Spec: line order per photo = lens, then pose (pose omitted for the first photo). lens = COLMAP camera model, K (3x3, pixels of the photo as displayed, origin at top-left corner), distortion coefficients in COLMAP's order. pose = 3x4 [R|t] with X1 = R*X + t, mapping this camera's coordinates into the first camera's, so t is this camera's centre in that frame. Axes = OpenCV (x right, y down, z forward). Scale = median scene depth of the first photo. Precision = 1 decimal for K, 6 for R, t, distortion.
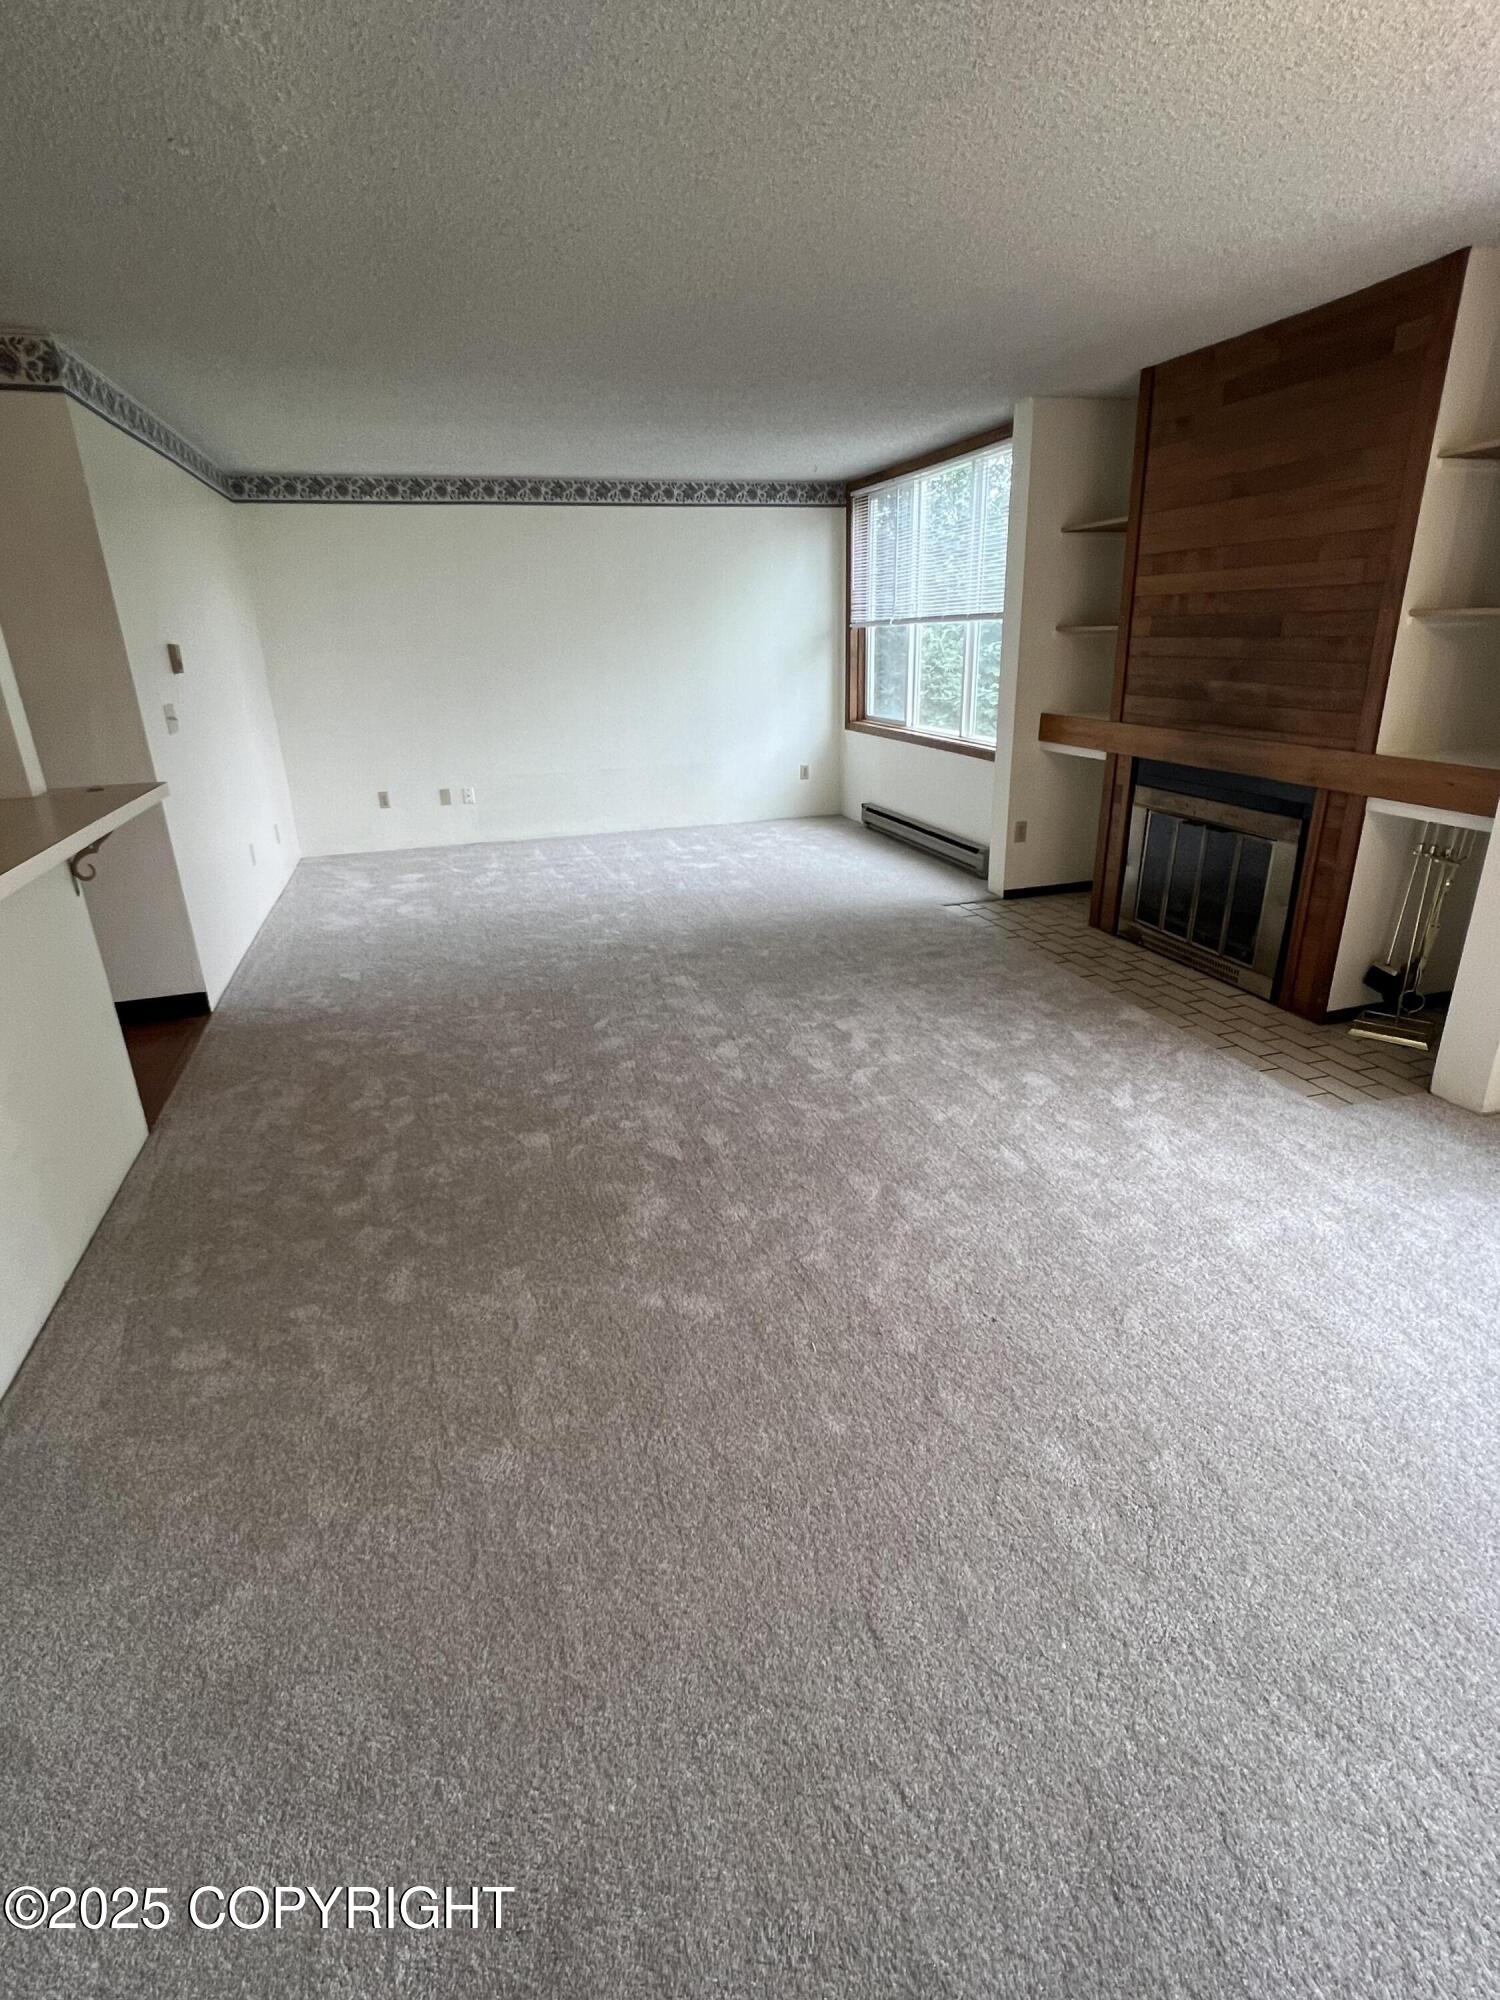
lens RADIAL K [[967.8, 0, 767.6], [0, 967.8, 1008.8], [0, 0, 1]] dist [0.003973, 0.000903]
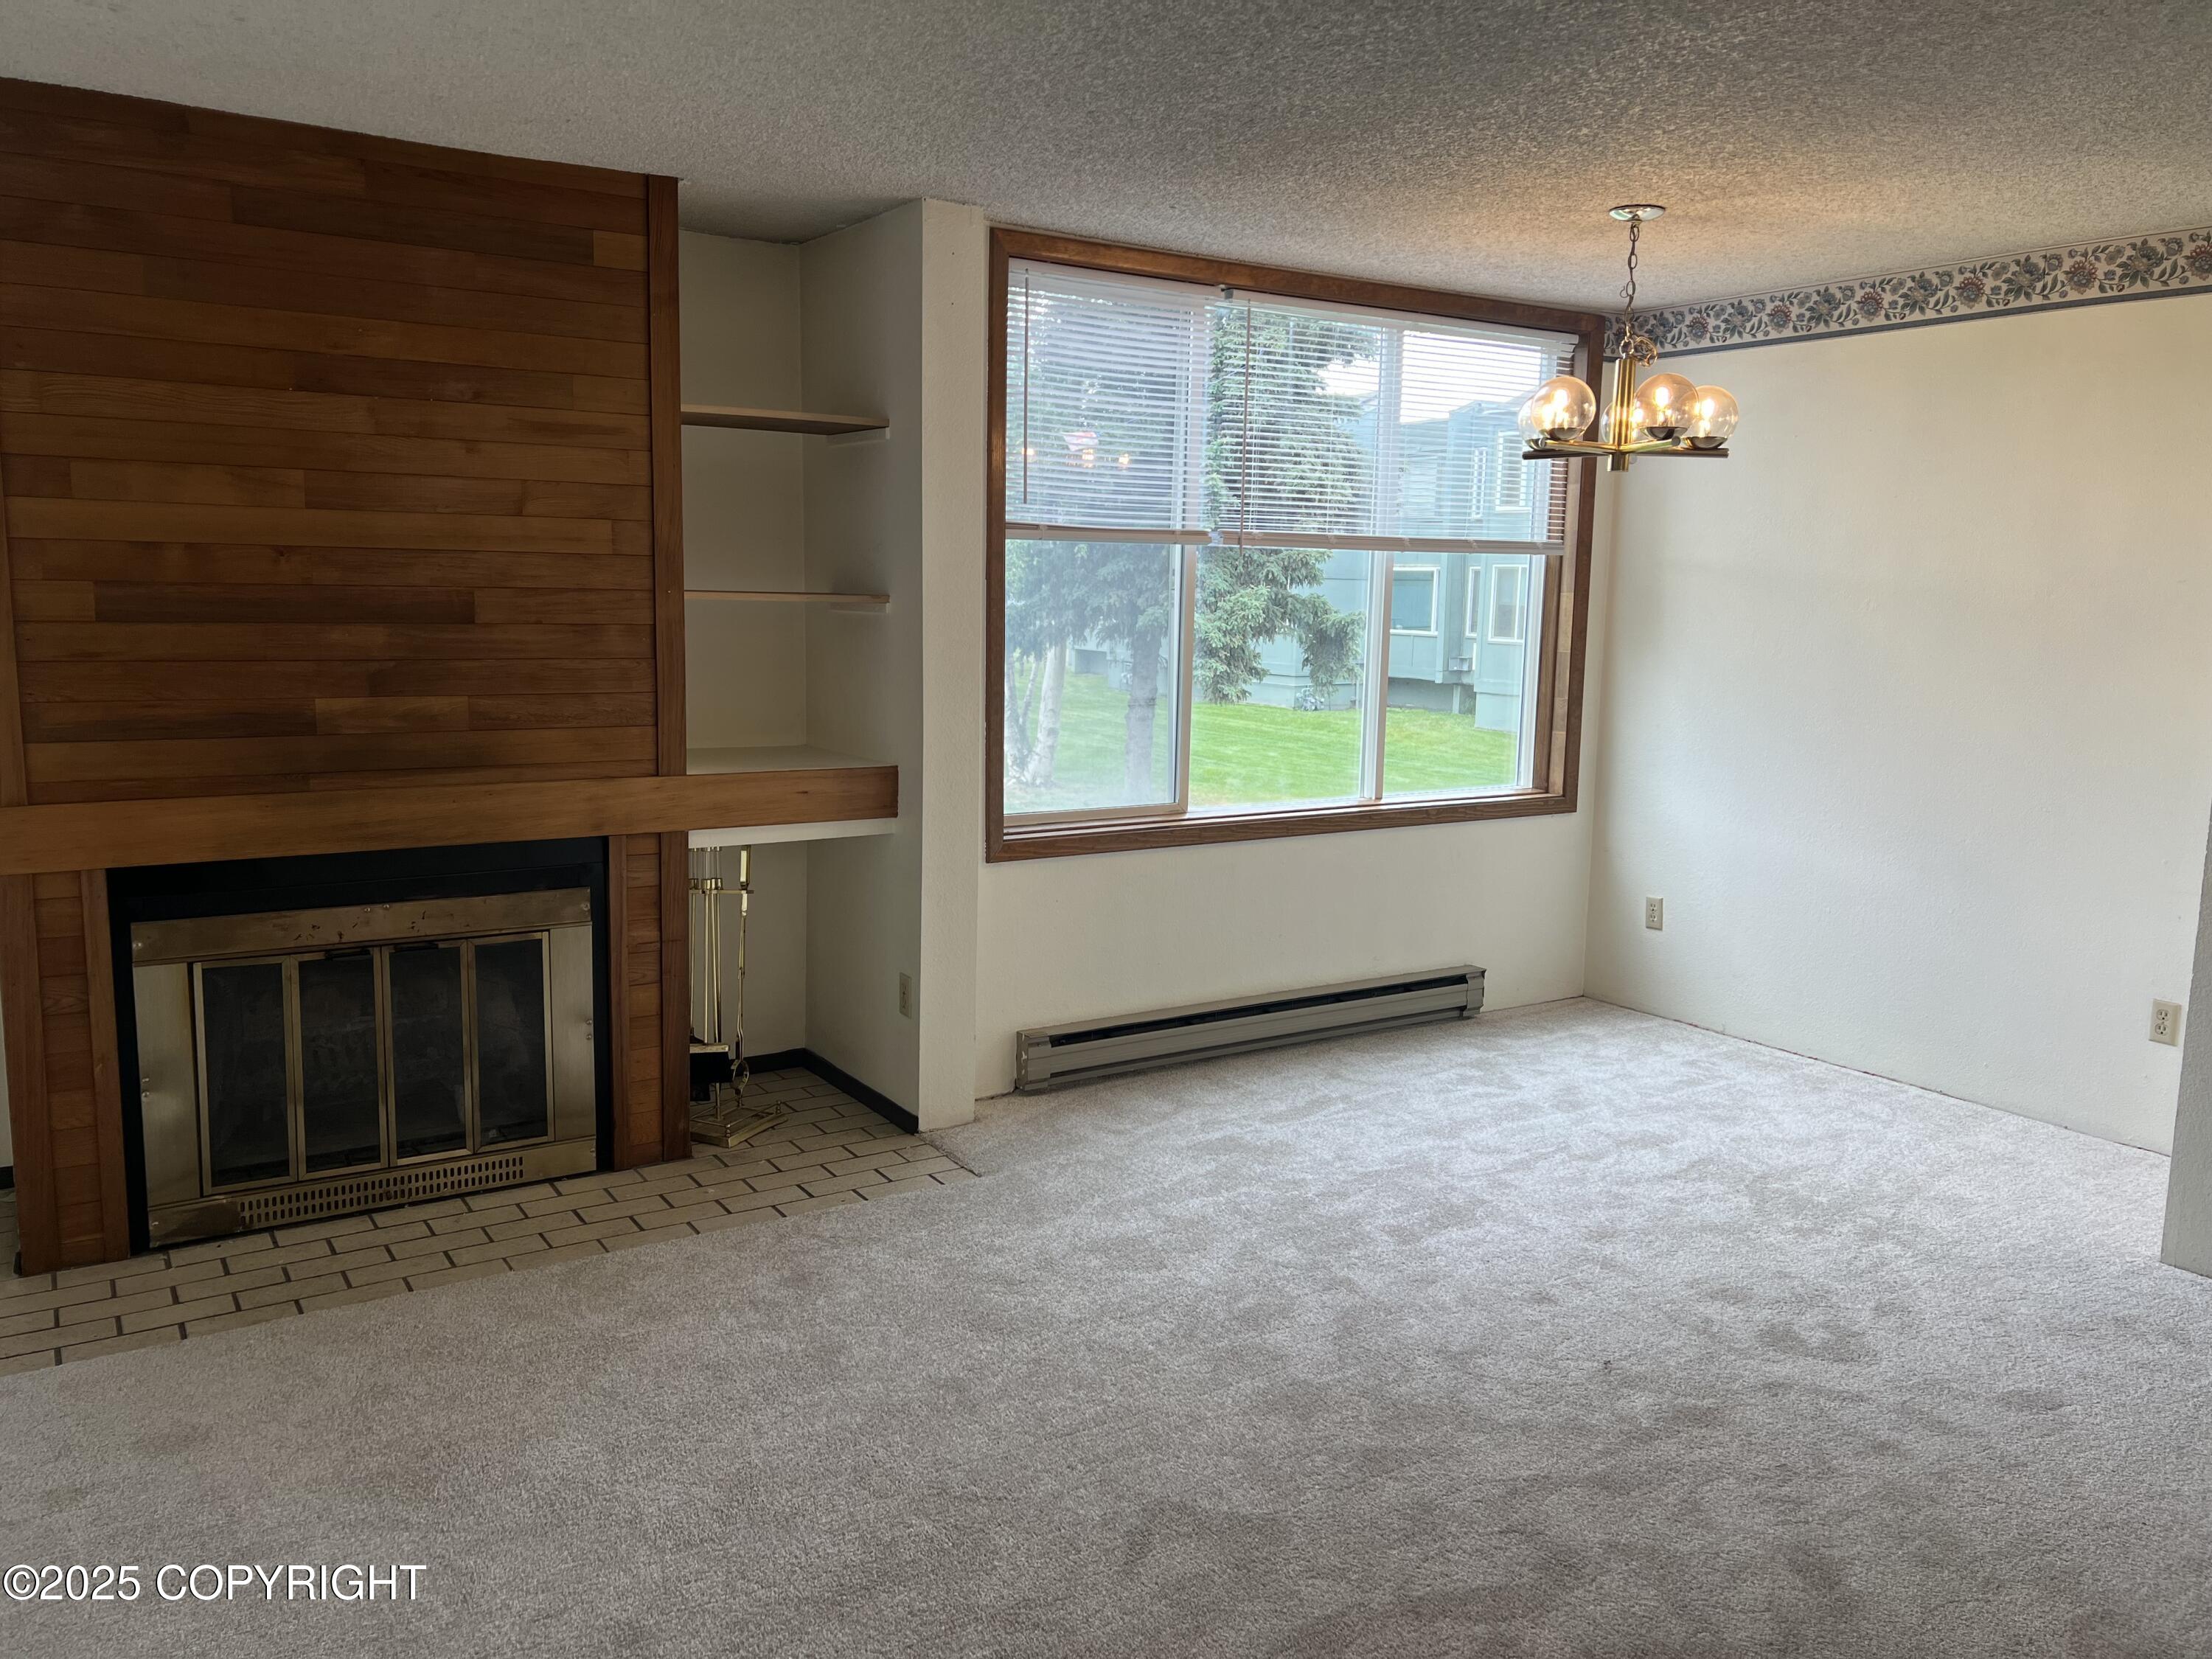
lens RADIAL K [[1685.4, 0, 1044.7], [0, 1685.4, 845.0], [0, 0, 1]] dist [0.069874, -0.044647]
pose [[-0.234568, -0.130874, 0.963250, -0.588603], [0.346196, 0.914682, 0.208580, -0.334756], [-0.908365, 0.382399, -0.169247, 0.855485]]
